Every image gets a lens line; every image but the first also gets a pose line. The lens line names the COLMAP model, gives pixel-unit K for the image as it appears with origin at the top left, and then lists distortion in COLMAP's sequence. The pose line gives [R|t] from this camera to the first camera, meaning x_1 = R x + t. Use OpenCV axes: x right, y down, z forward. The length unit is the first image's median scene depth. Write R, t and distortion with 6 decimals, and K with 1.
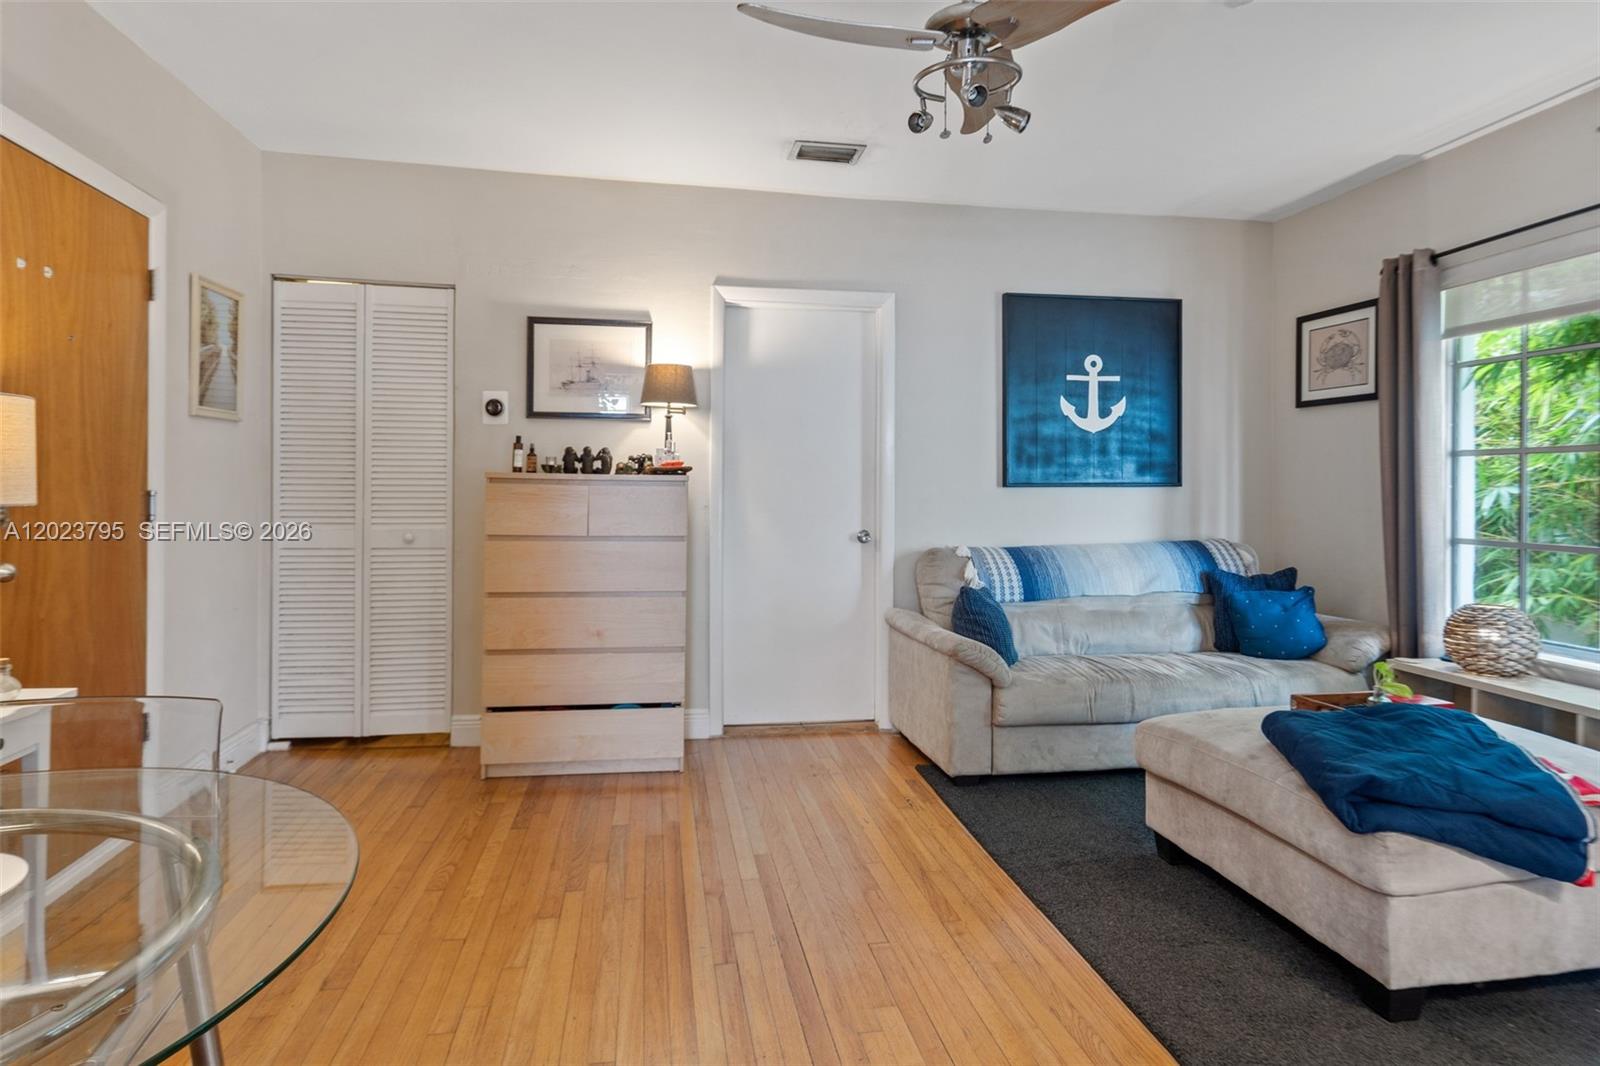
lens RADIAL K [[855.2, 0, 797.7], [0, 855.2, 489.6], [0, 0, 1]] dist [0.007305, -0.000608]
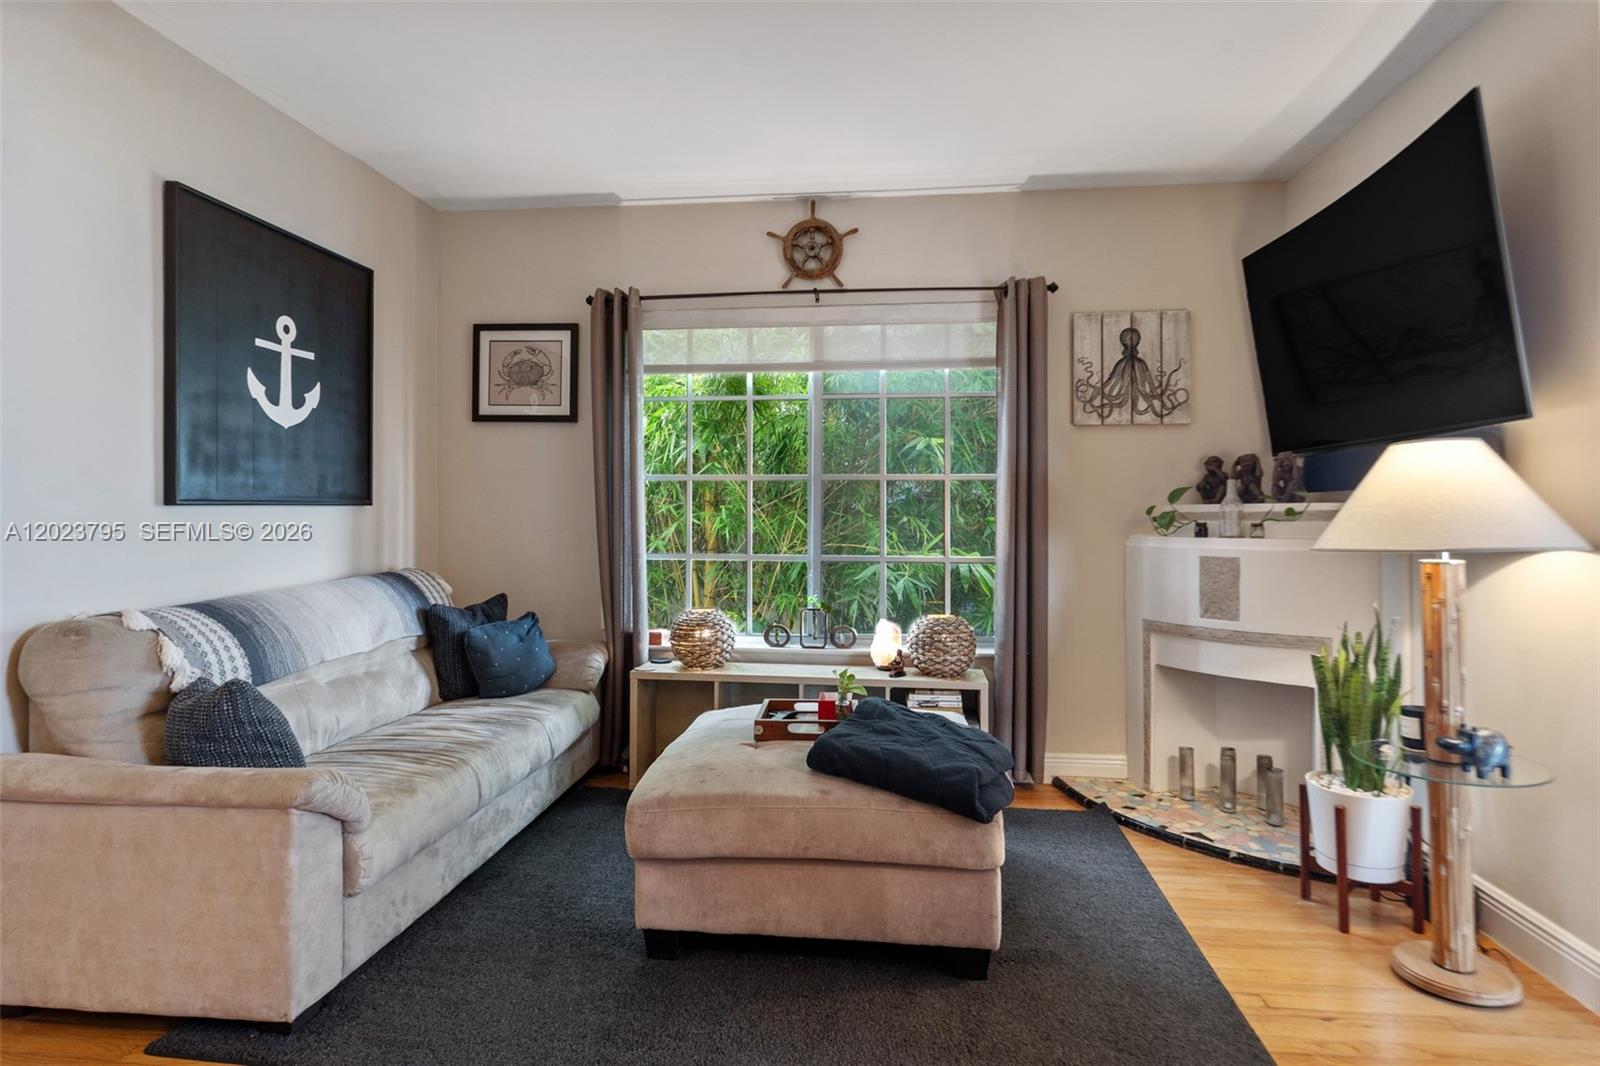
lens RADIAL K [[855.2, 0, 799.4], [0, 855.2, 510.4], [0, 0, 1]] dist [0.007305, -0.000608]
pose [[0.285069, -0.000657, 0.958507, -0.210091], [-0.002678, 0.999995, 0.001482, -0.001433], [-0.958503, -0.002989, 0.285066, 0.410490]]
